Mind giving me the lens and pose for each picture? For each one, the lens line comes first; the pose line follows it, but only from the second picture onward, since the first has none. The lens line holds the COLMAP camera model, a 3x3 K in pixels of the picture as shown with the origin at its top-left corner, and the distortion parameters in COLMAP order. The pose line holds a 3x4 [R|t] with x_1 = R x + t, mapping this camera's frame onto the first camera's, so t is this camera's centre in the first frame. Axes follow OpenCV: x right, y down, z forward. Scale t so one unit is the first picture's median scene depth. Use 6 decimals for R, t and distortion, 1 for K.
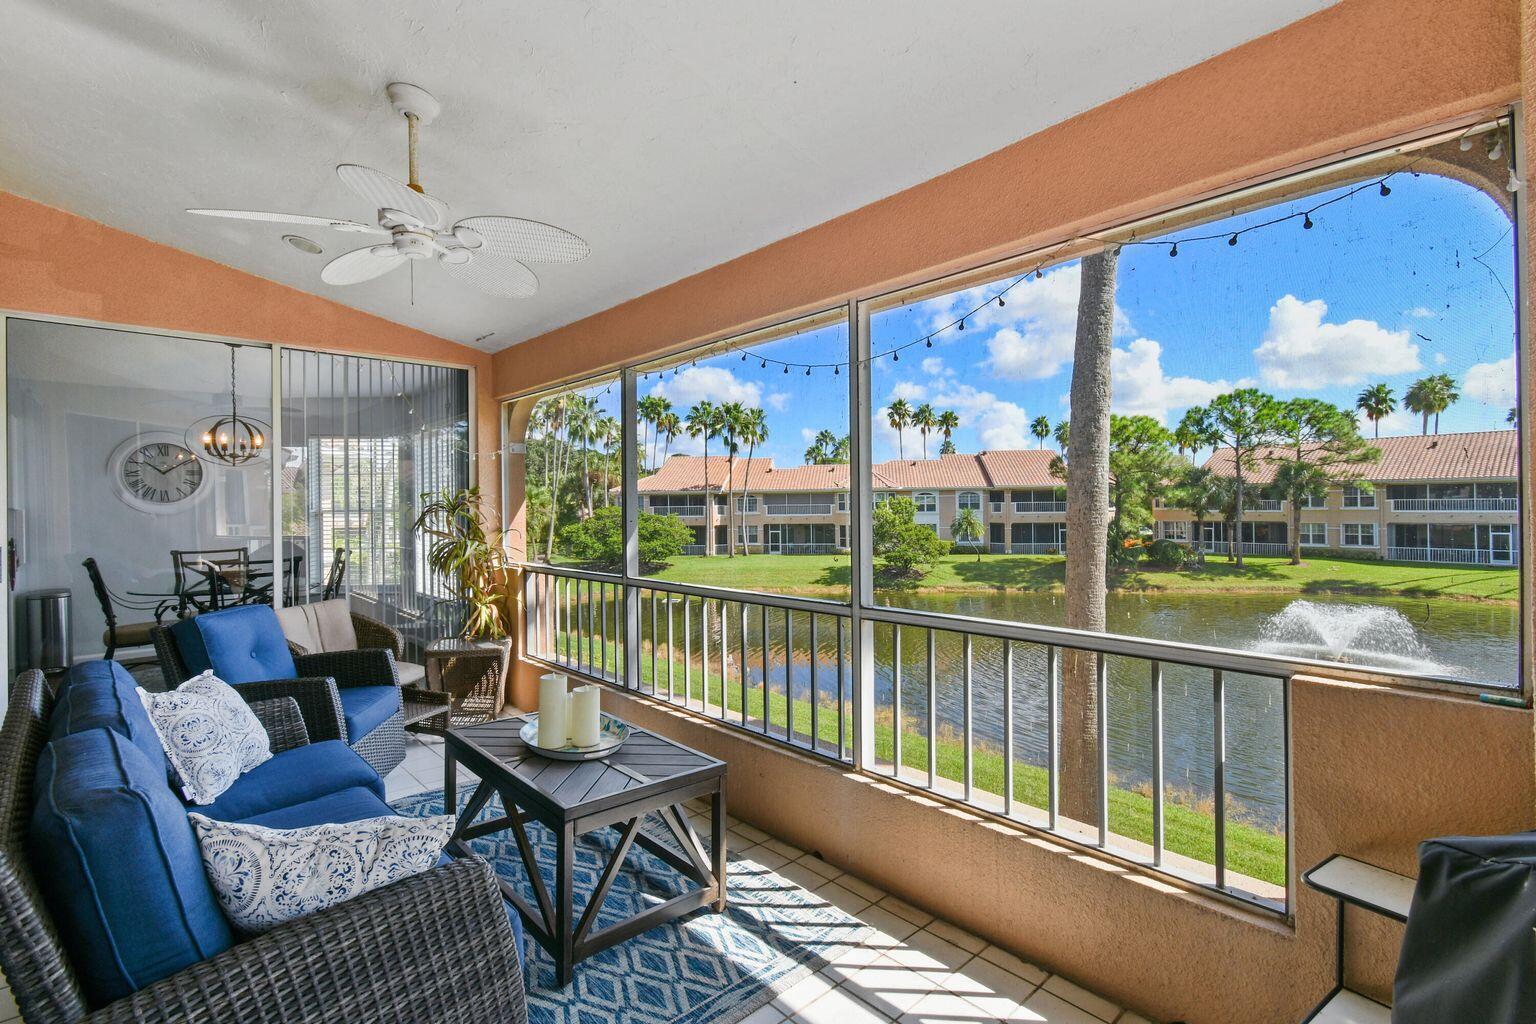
lens RADIAL K [[690.9, 0, 768.0], [0, 690.9, 512.0], [0, 0, 1]] dist [-0.000822, -0.000140]
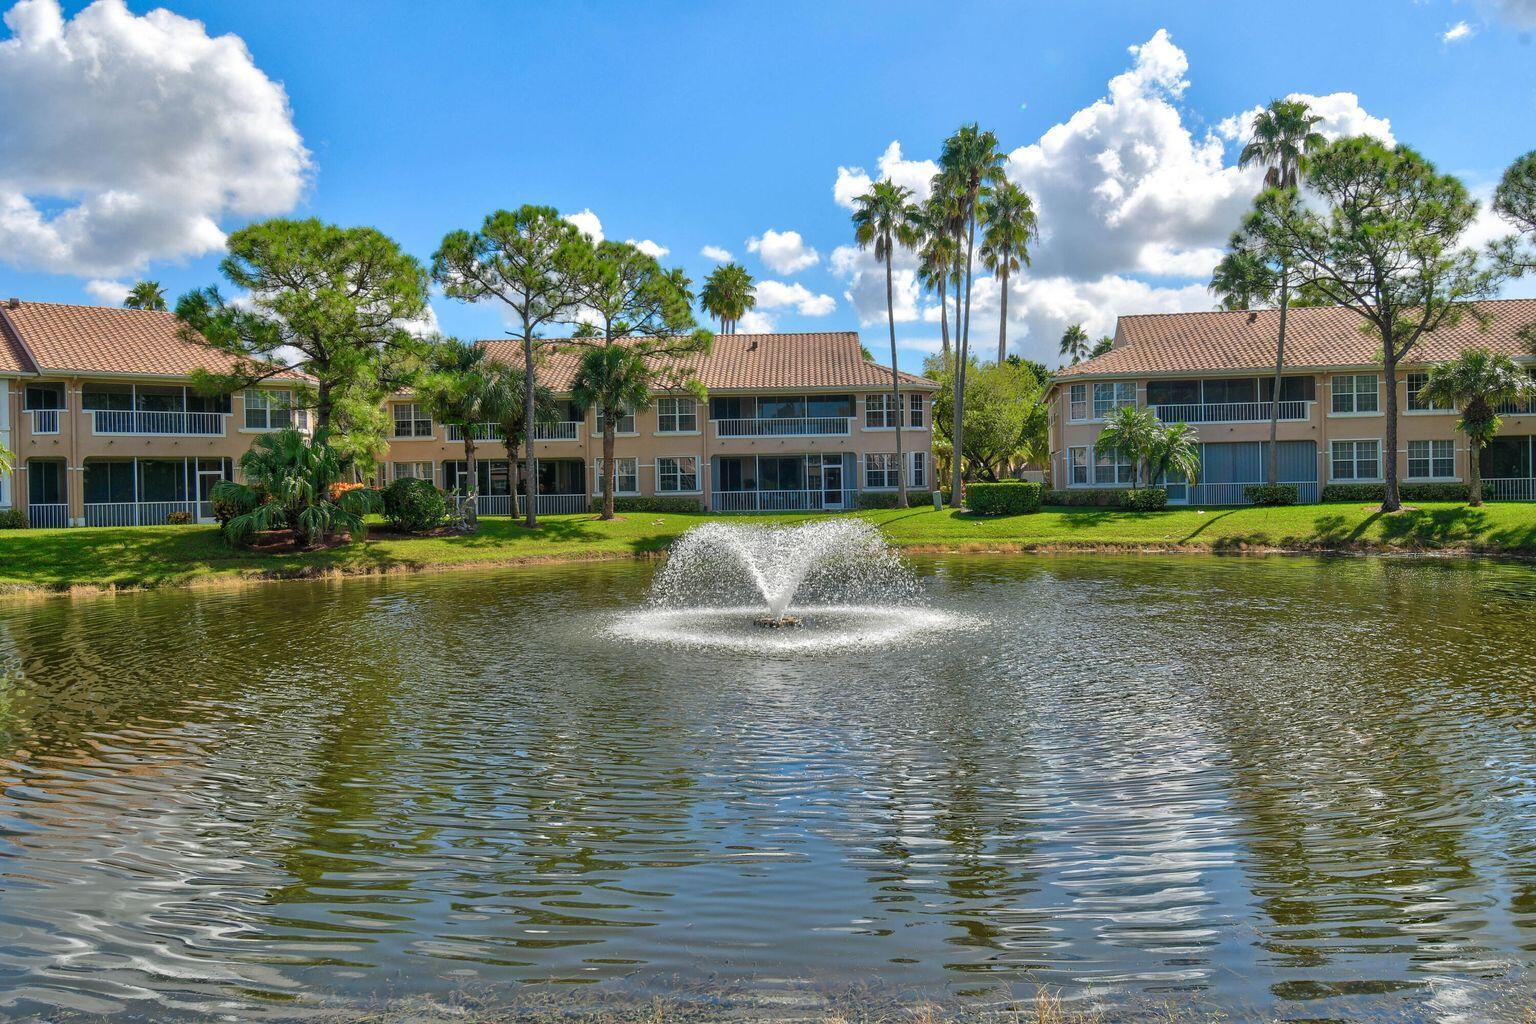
lens RADIAL K [[1147.6, 0, 768.0], [0, 1147.6, 512.0], [0, 0, 1]] dist [0.002594, -0.003198]
pose [[0.642443, -0.005943, 0.766311, 0.092286], [0.010442, 0.999945, -0.000999, 0.070138], [-0.766263, 0.008644, 0.642469, 0.252335]]
